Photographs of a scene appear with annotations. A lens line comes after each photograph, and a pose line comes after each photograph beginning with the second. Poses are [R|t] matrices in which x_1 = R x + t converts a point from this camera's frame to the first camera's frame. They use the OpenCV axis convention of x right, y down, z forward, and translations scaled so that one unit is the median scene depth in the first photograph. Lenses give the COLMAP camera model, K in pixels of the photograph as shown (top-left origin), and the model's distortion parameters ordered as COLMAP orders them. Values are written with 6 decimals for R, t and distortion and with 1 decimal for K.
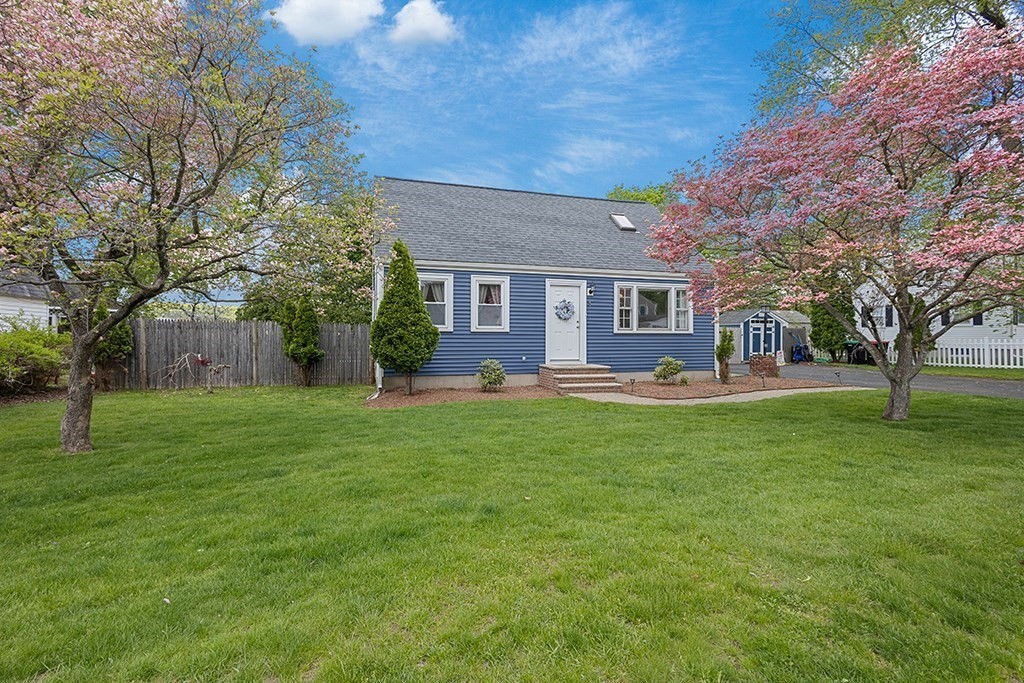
lens RADIAL K [[466.1, 0, 509.8], [0, 466.1, 329.3], [0, 0, 1]] dist [0.004136, 0.000504]
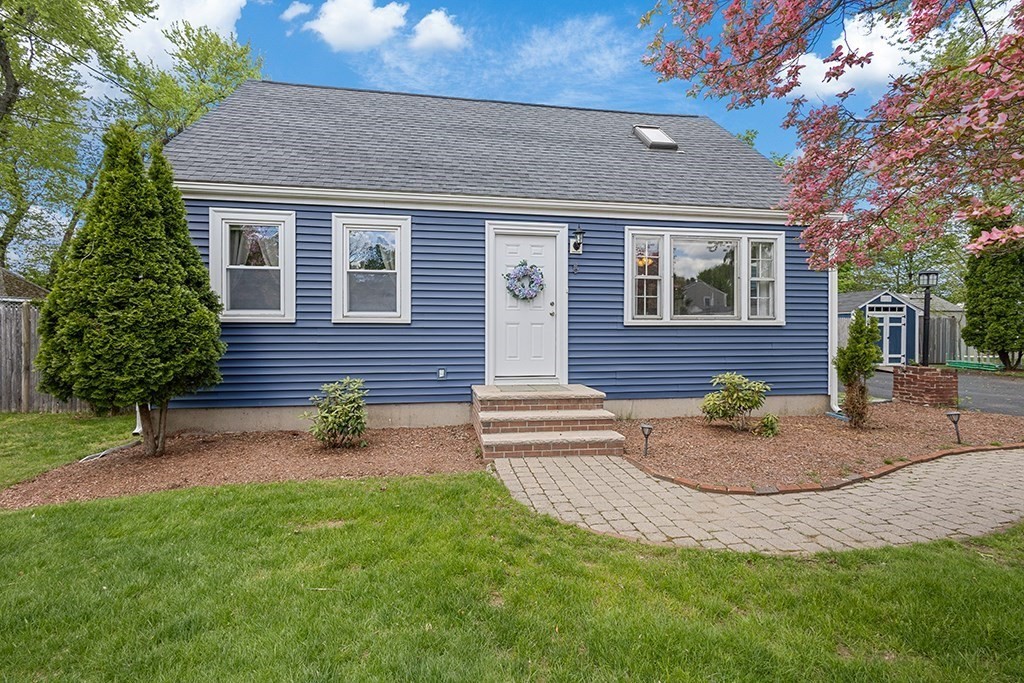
lens RADIAL K [[466.1, 0, 509.8], [0, 466.1, 329.3], [0, 0, 1]] dist [0.004136, 0.000504]
pose [[0.990803, -0.002898, -0.135278, 0.169601], [0.004304, 0.999940, 0.010101, 0.007267], [0.135241, -0.010591, 0.990756, 0.471422]]
